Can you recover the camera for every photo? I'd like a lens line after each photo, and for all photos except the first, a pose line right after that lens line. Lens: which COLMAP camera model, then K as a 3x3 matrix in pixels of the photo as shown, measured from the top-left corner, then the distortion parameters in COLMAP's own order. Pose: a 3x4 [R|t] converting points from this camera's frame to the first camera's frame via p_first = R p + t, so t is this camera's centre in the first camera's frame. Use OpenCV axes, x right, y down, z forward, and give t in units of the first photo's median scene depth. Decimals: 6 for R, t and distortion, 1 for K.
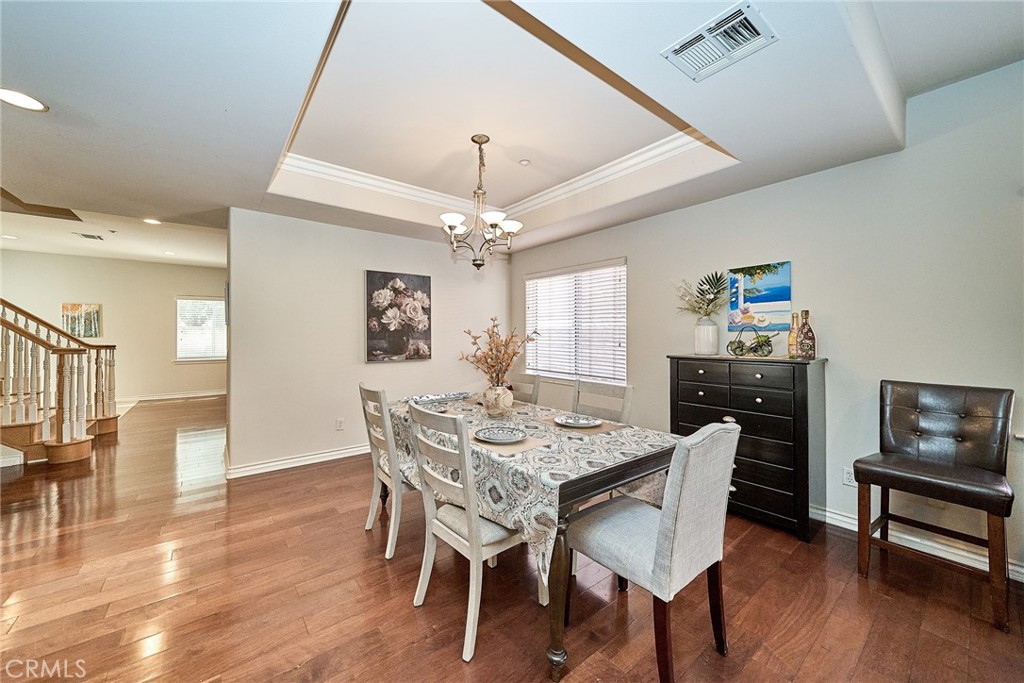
lens RADIAL K [[359.0, 0, 494.0], [0, 359.0, 337.3], [0, 0, 1]] dist [0.001279, -0.000037]
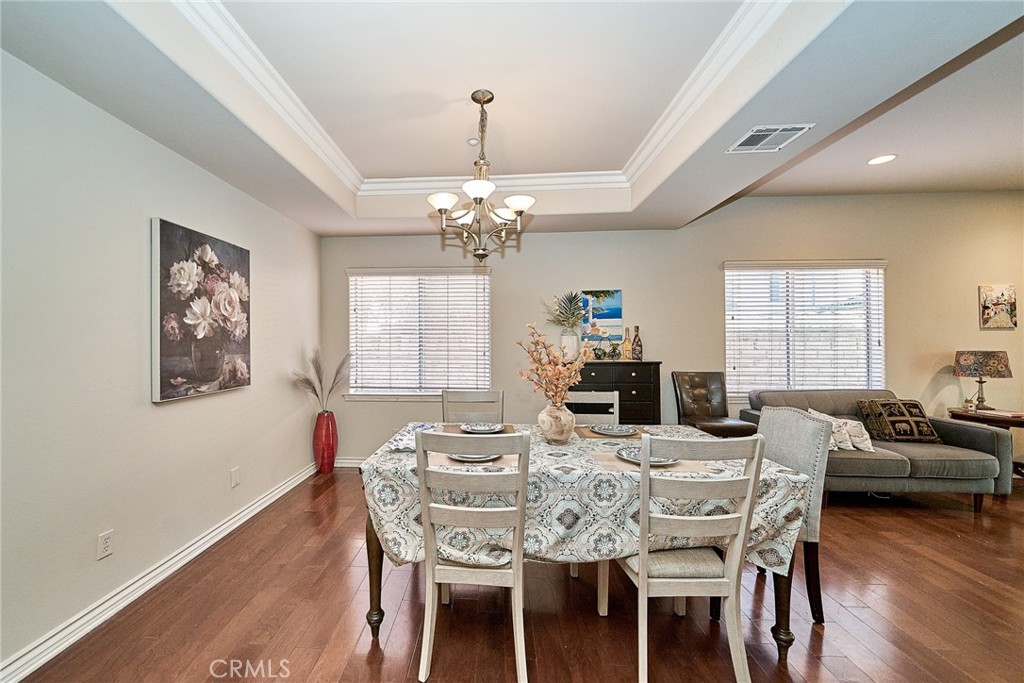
lens RADIAL K [[386.3, 0, 457.8], [0, 386.3, 342.4], [0, 0, 1]] dist [0.001445, -0.000230]
pose [[0.666883, -0.004269, 0.745150, -0.495802], [0.009344, 0.999953, -0.002634, -0.008517], [-0.745104, 0.008719, 0.666891, 0.338282]]
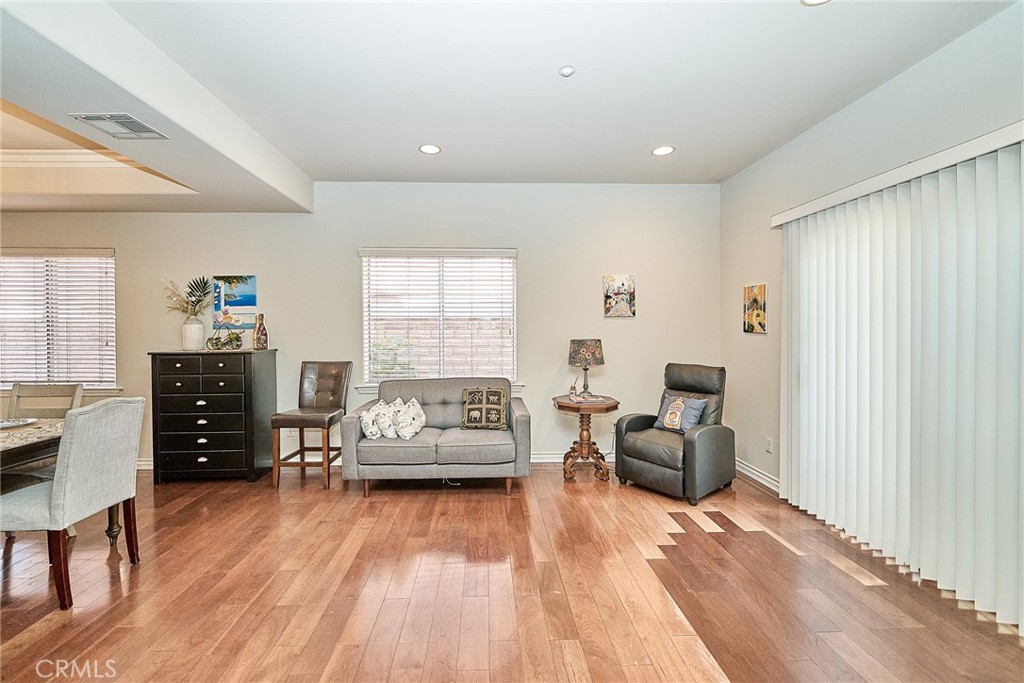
lens RADIAL K [[424.1, 0, 488.6], [0, 424.1, 333.7], [0, 0, 1]] dist [-0.012696, 0.000029]
pose [[0.585019, -0.009358, 0.810966, 0.052515], [0.010871, 0.999934, 0.003696, 0.001742], [-0.810947, 0.006654, 0.585082, -0.410743]]
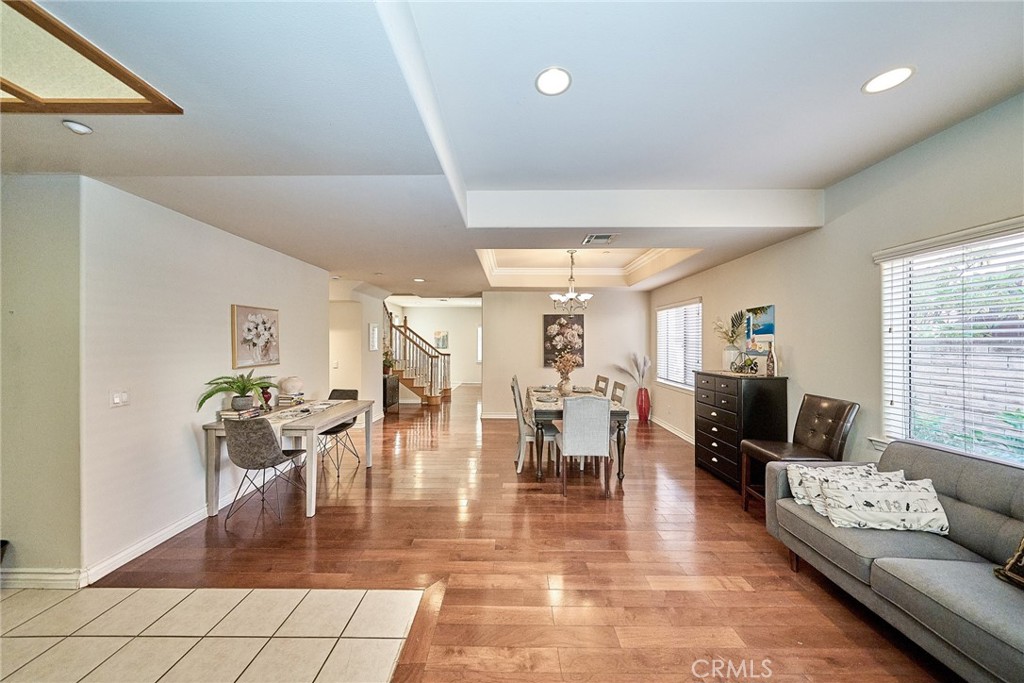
lens RADIAL K [[346.4, 0, 525.0], [0, 346.4, 344.1], [0, 0, 1]] dist [-0.000457, -0.000050]
pose [[0.804794, 0.002106, -0.593550, 0.597683], [-0.004269, 0.999988, -0.002240, -0.039756], [0.593538, 0.004337, 0.804794, -0.434938]]
